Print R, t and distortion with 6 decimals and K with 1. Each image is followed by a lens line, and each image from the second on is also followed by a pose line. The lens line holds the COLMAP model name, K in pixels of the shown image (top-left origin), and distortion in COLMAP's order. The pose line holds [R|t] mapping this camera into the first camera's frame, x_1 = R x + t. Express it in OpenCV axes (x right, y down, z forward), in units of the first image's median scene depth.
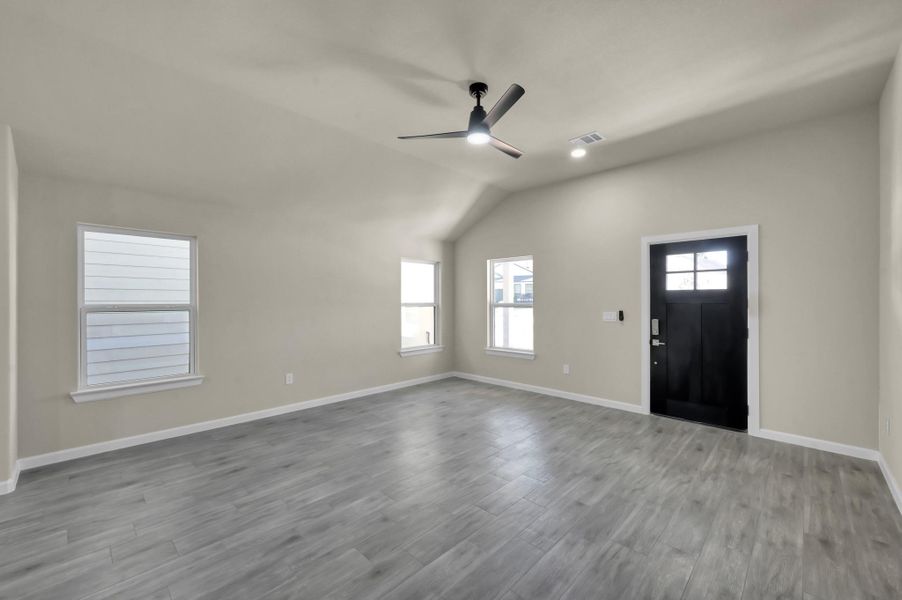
lens RADIAL K [[360.9, 0, 452.3], [0, 360.9, 301.2], [0, 0, 1]] dist [-0.008958, -0.000074]
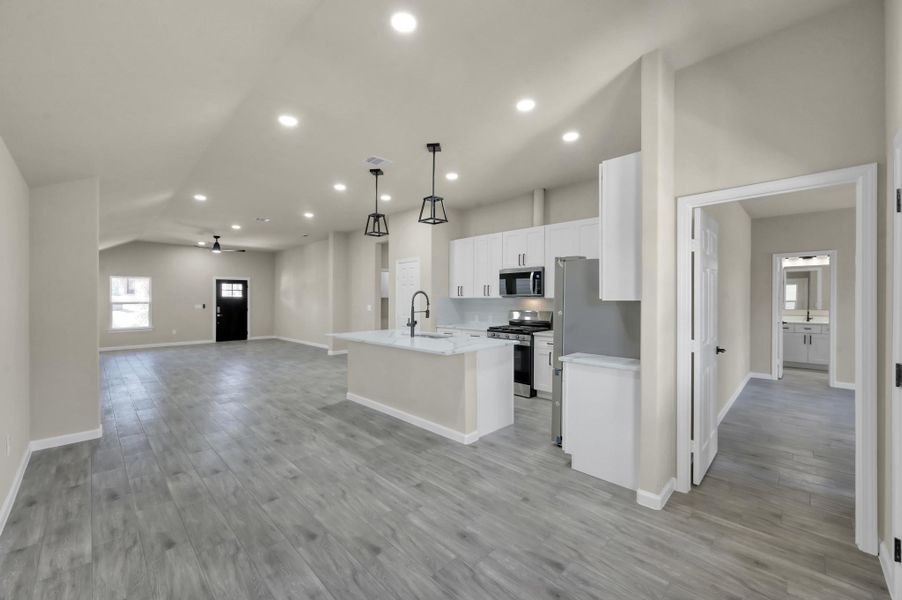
lens RADIAL K [[358.8, 0, 456.3], [0, 358.8, 296.2], [0, 0, 1]] dist [0.001171, 0.000079]
pose [[-0.000514, 0.009906, 0.999951, -2.211810], [0.003502, 0.999945, -0.009904, 0.002294], [-0.999994, 0.003497, -0.000548, -0.827023]]
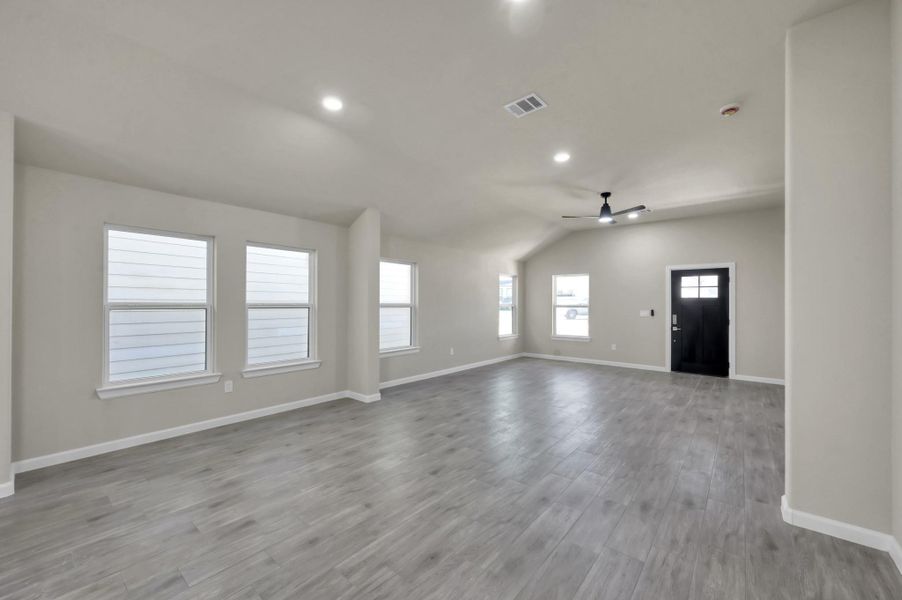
lens RADIAL K [[361.3, 0, 455.4], [0, 361.3, 300.9], [0, 0, 1]] dist [0.011810, -0.000119]
pose [[0.994627, 0.010944, 0.102943, -0.639098], [-0.010087, 0.999910, -0.008841, 0.010691], [-0.103030, 0.007755, 0.994648, -0.589866]]
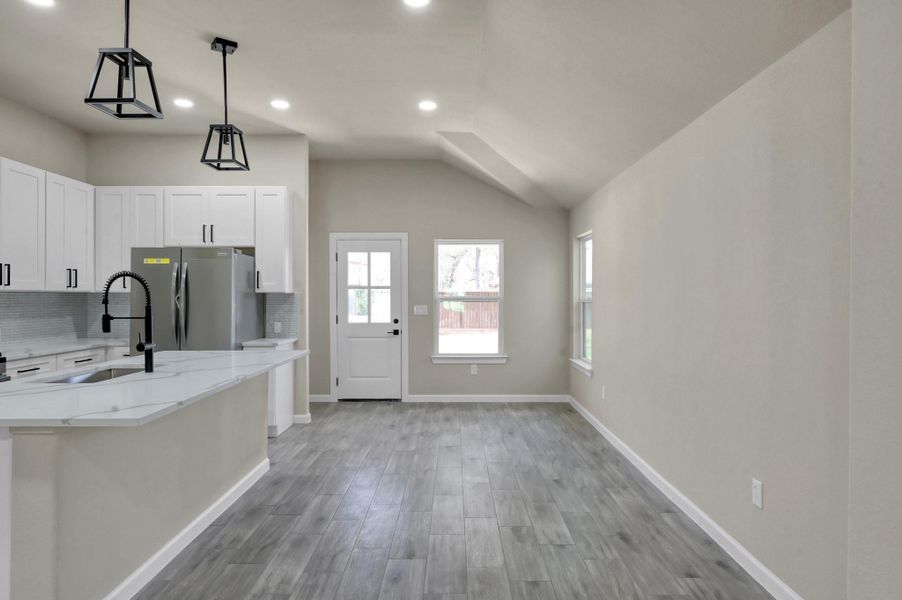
lens RADIAL K [[538.2, 0, 447.4], [0, 538.2, 297.9], [0, 0, 1]] dist [-0.001285, -0.000582]
pose [[-0.724347, 0.010584, -0.689354, -0.946175], [0.004863, 0.999936, 0.010243, 0.005886], [0.689418, 0.004067, -0.724352, 0.104178]]
